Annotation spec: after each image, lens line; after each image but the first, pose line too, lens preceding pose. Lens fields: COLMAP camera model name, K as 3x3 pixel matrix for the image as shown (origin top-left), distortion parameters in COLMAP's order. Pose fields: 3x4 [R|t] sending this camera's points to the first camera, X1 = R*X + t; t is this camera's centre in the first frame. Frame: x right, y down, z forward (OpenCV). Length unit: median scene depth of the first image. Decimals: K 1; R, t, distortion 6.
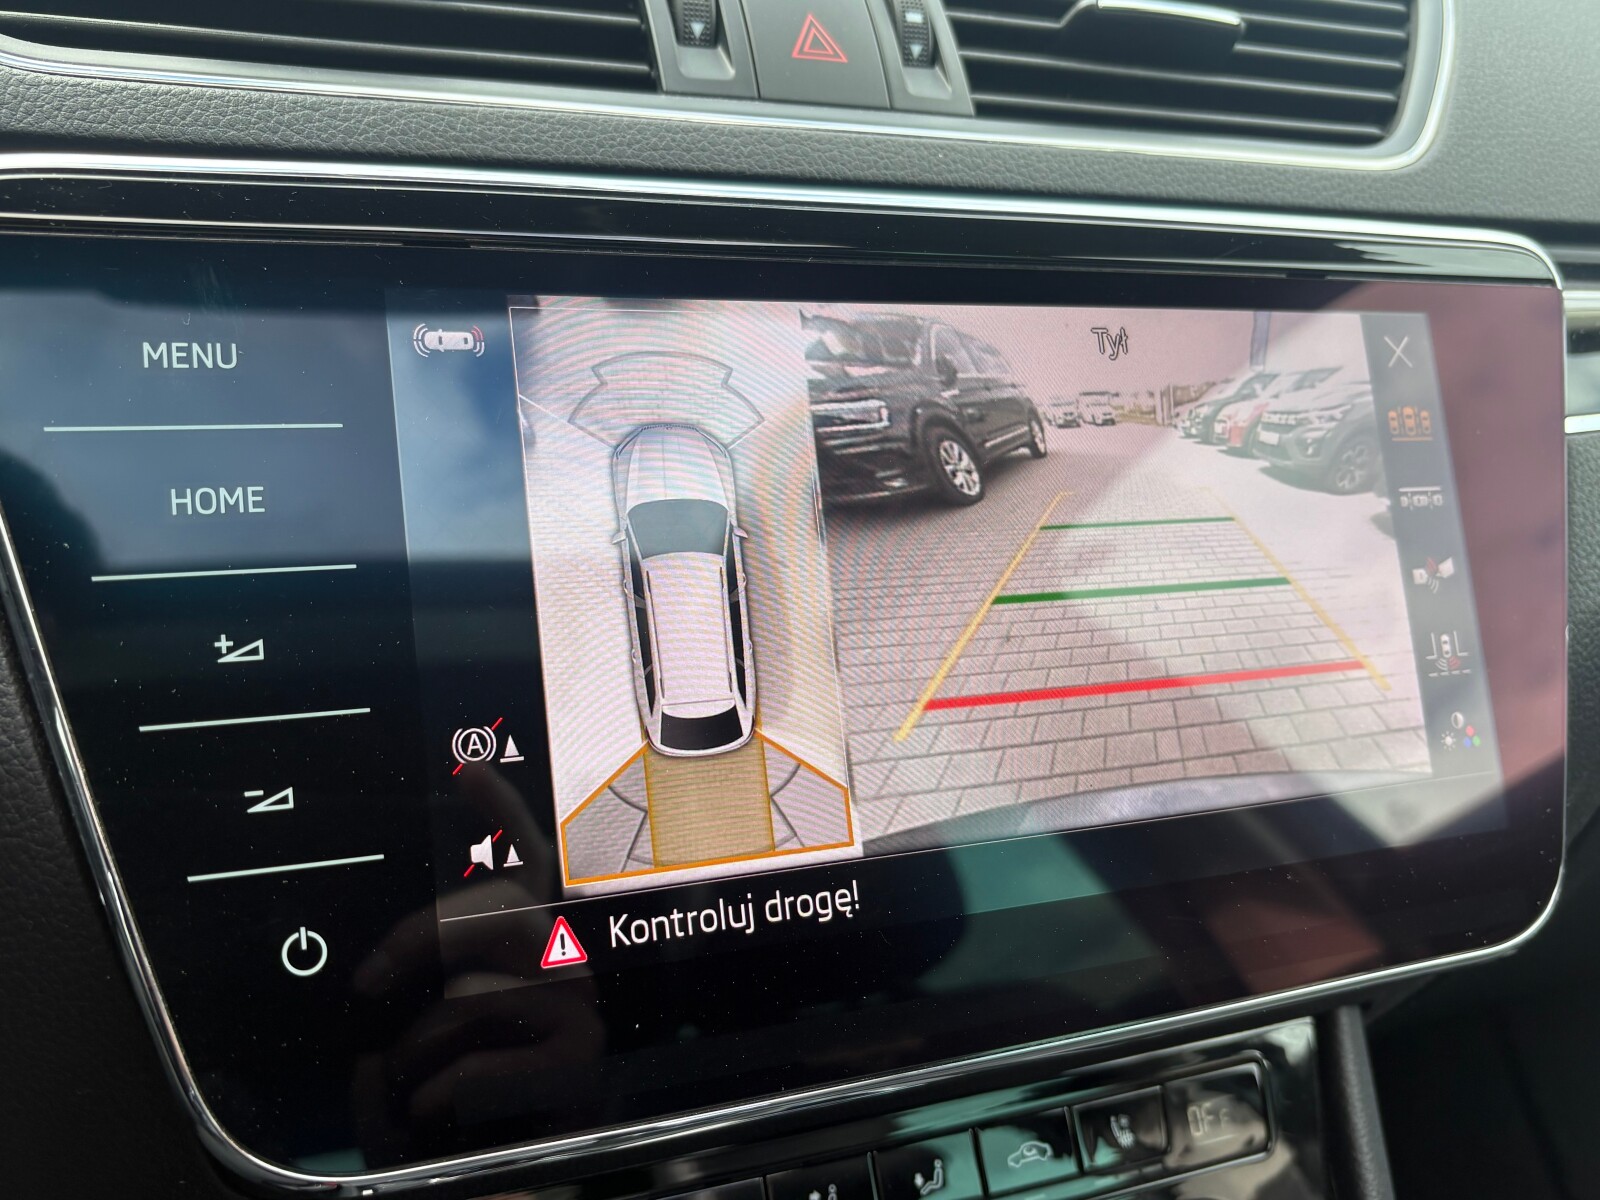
lens RADIAL K [[1526.8, 0, 800.0], [0, 1526.8, 600.0], [0, 0, 1]] dist [0.006446, 0.007066]
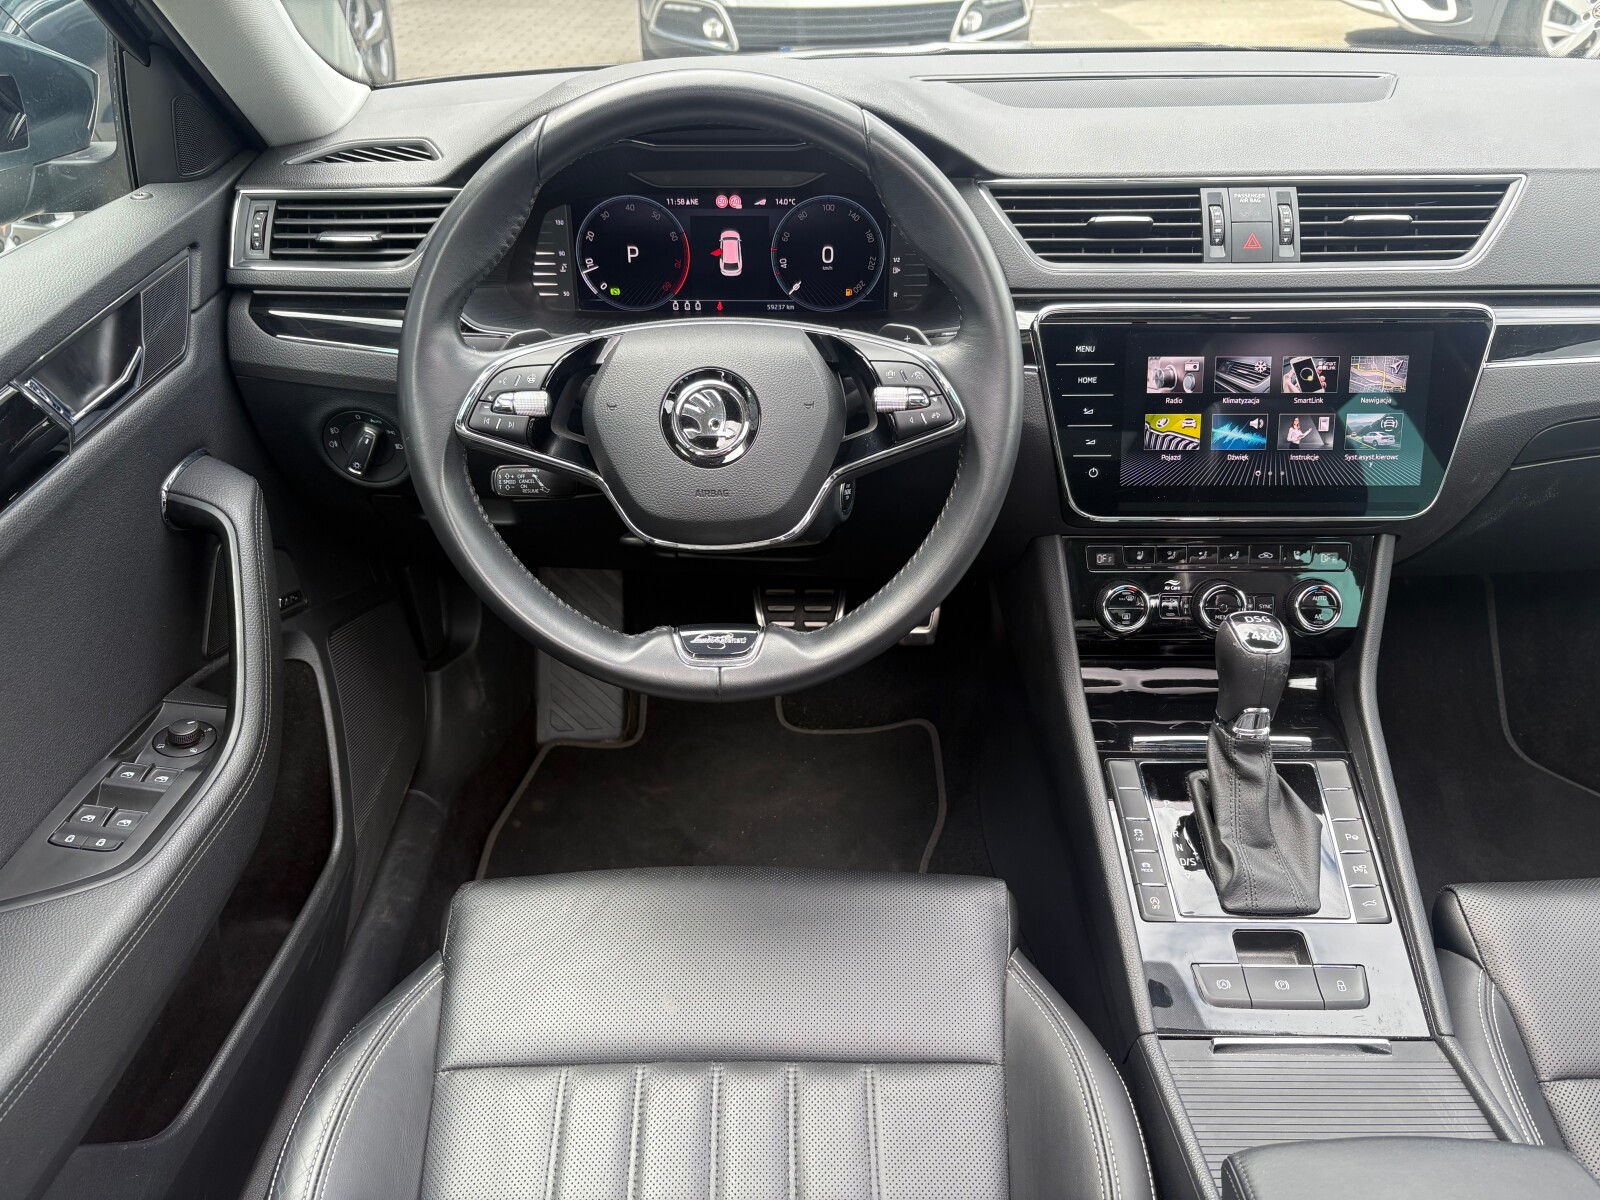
lens RADIAL K [[1230.0, 0, 800.0], [0, 1230.0, 600.0], [0, 0, 1]] dist [0.002653, 0.001752]
pose [[0.906551, 0.182050, -0.380818, 0.308005], [-0.053603, 0.944557, 0.323942, -0.464376], [0.418678, -0.273257, 0.866048, -2.220255]]
